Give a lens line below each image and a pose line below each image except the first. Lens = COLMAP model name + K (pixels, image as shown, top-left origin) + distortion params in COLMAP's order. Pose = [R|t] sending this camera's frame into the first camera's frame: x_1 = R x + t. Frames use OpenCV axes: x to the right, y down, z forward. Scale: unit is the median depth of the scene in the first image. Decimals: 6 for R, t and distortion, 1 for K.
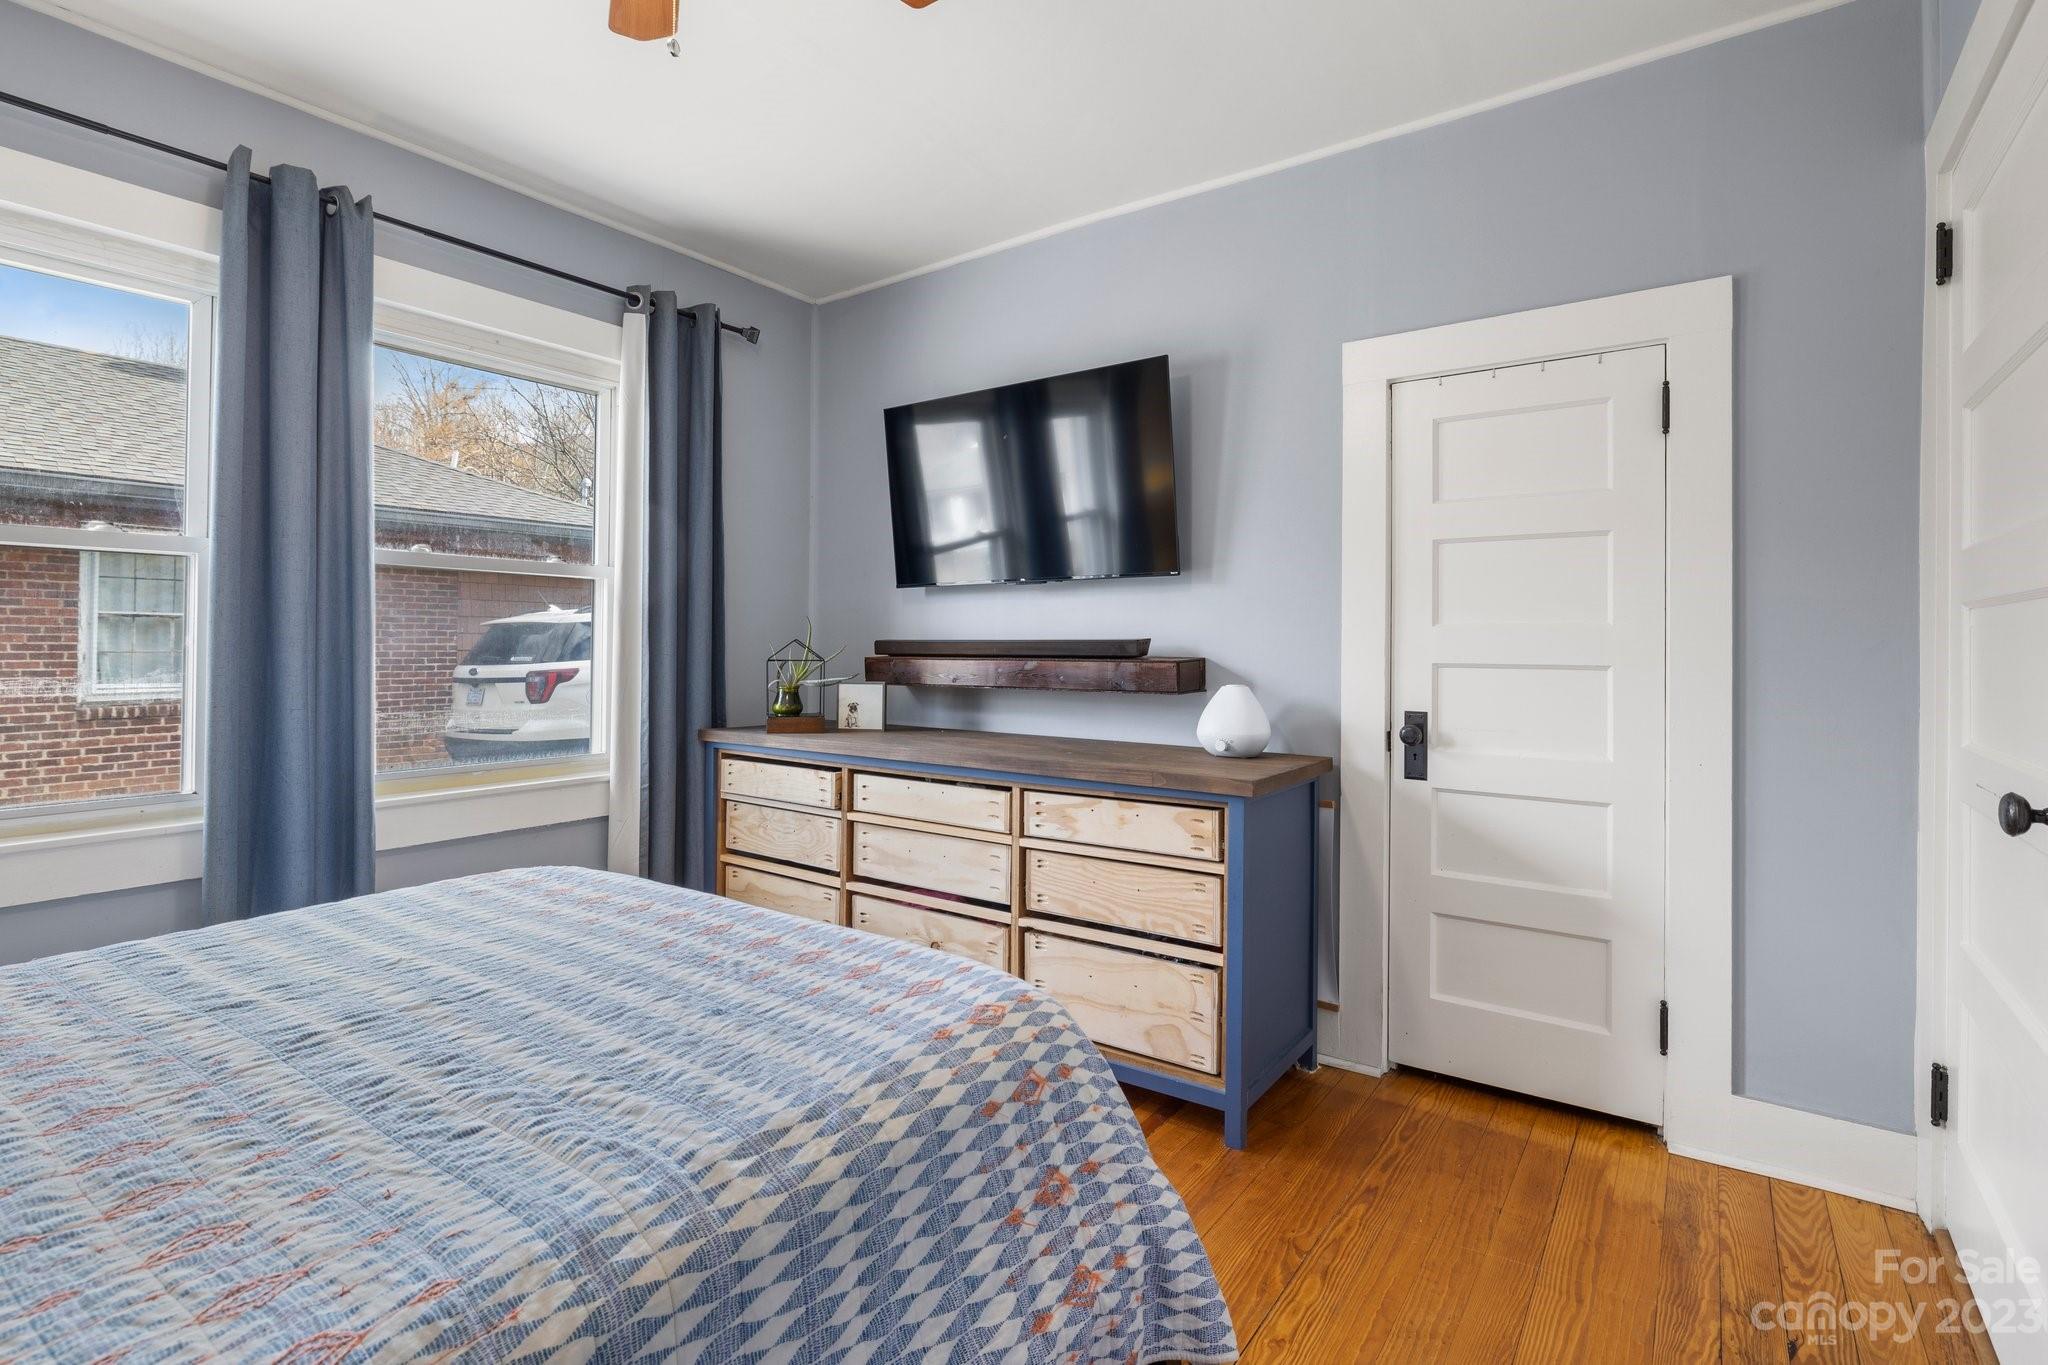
lens RADIAL K [[971.7, 0, 1008.0], [0, 971.7, 633.3], [0, 0, 1]] dist [-0.003473, -0.000250]
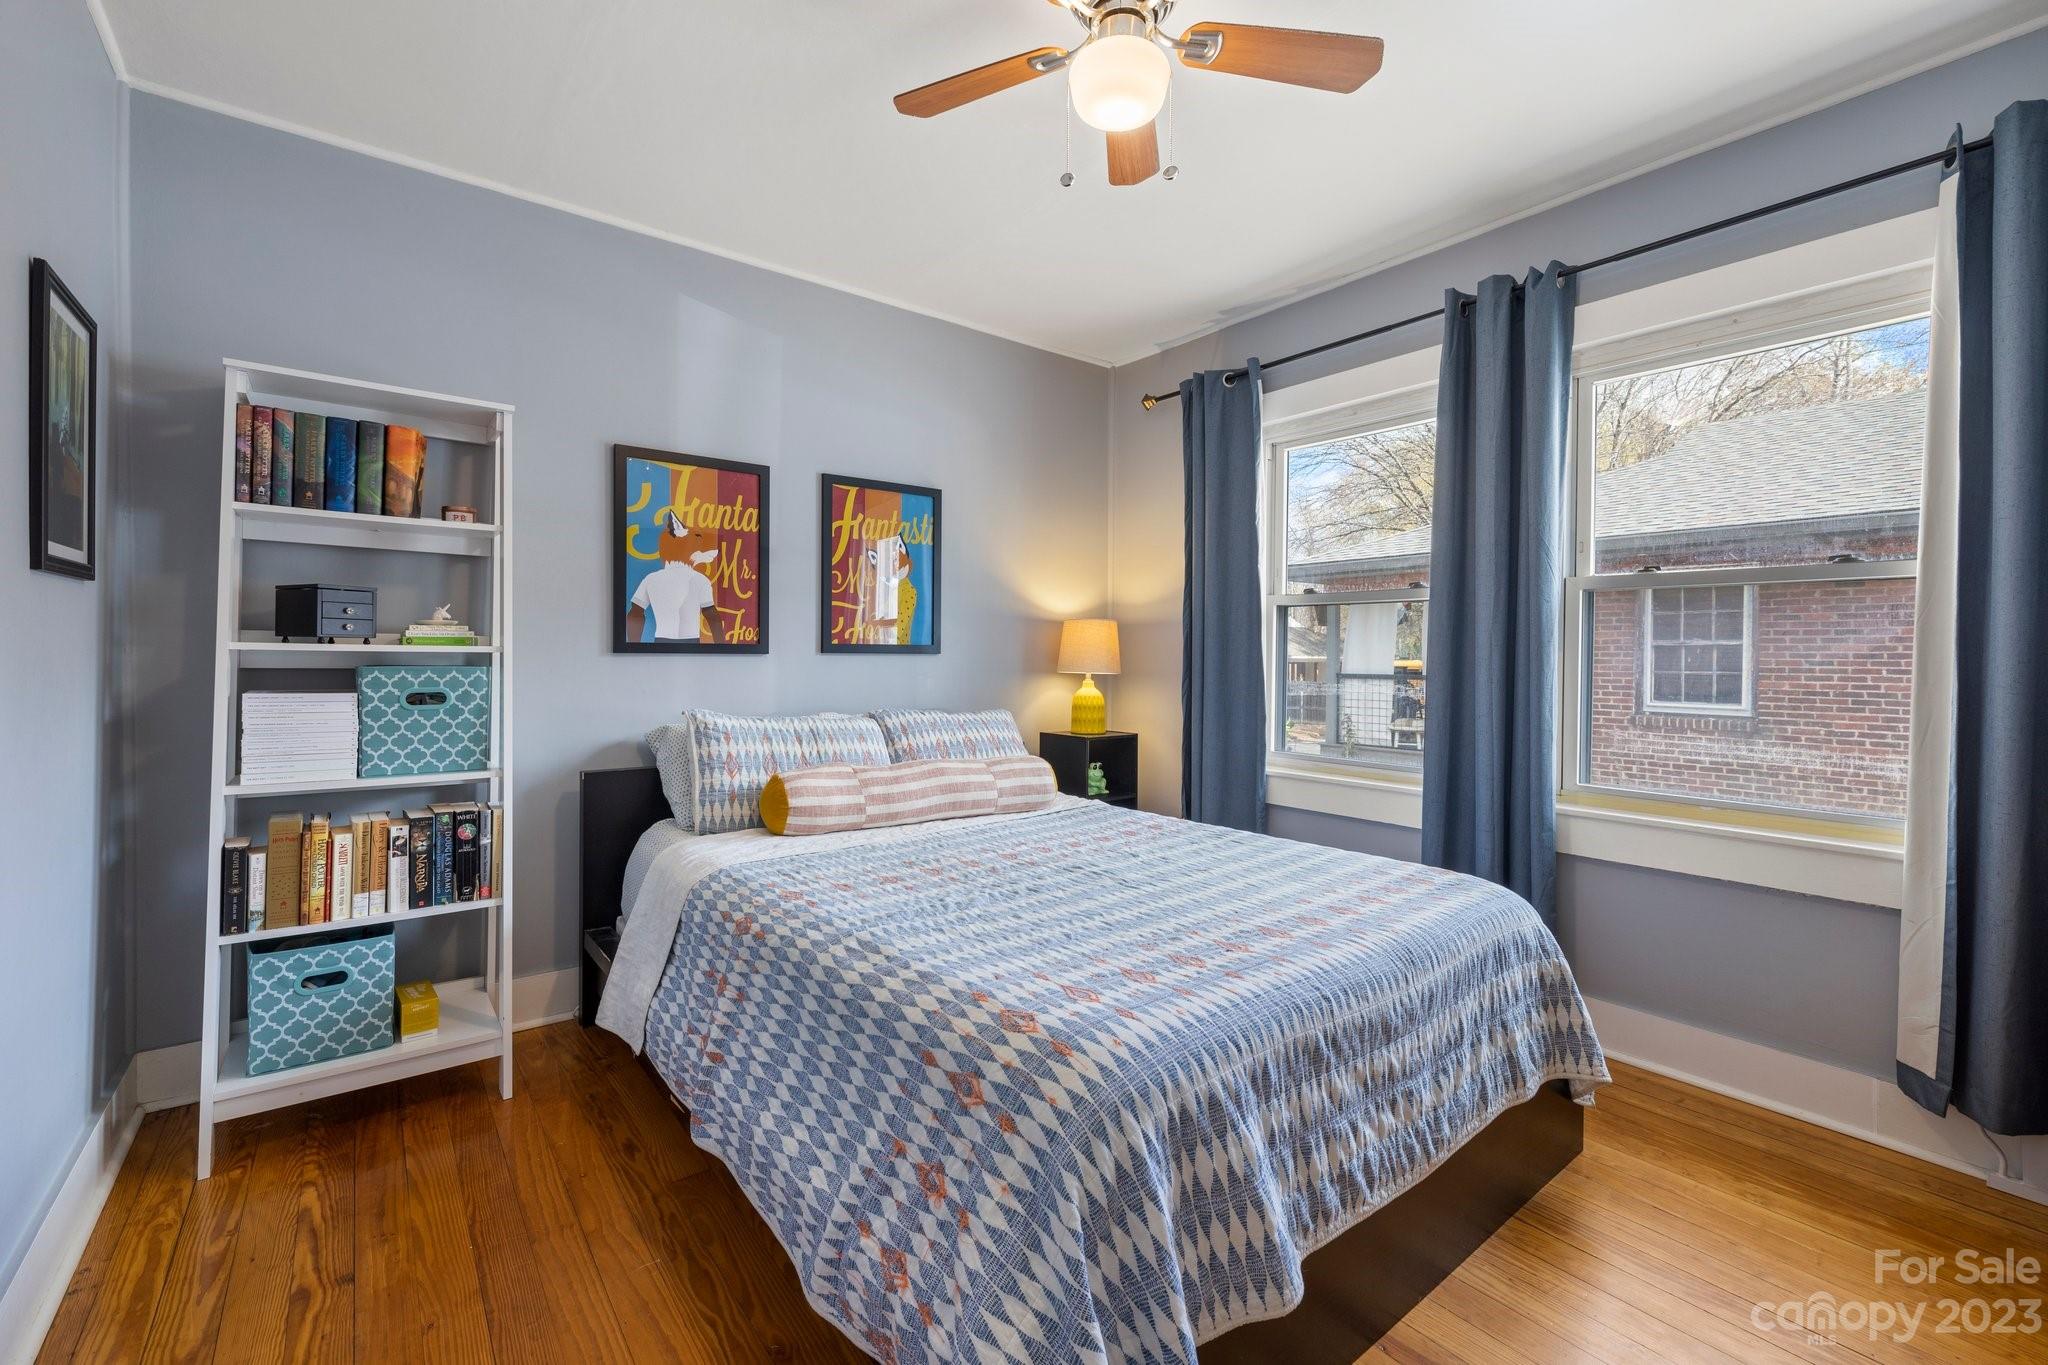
lens RADIAL K [[871.6, 0, 1025.0], [0, 871.6, 669.9], [0, 0, 1]] dist [0.006669, -0.000209]
pose [[-0.280405, 0.006334, -0.959861, 0.754979], [-0.000352, 0.999977, 0.006702, 0.016386], [0.959882, 0.002217, -0.280397, 1.117186]]
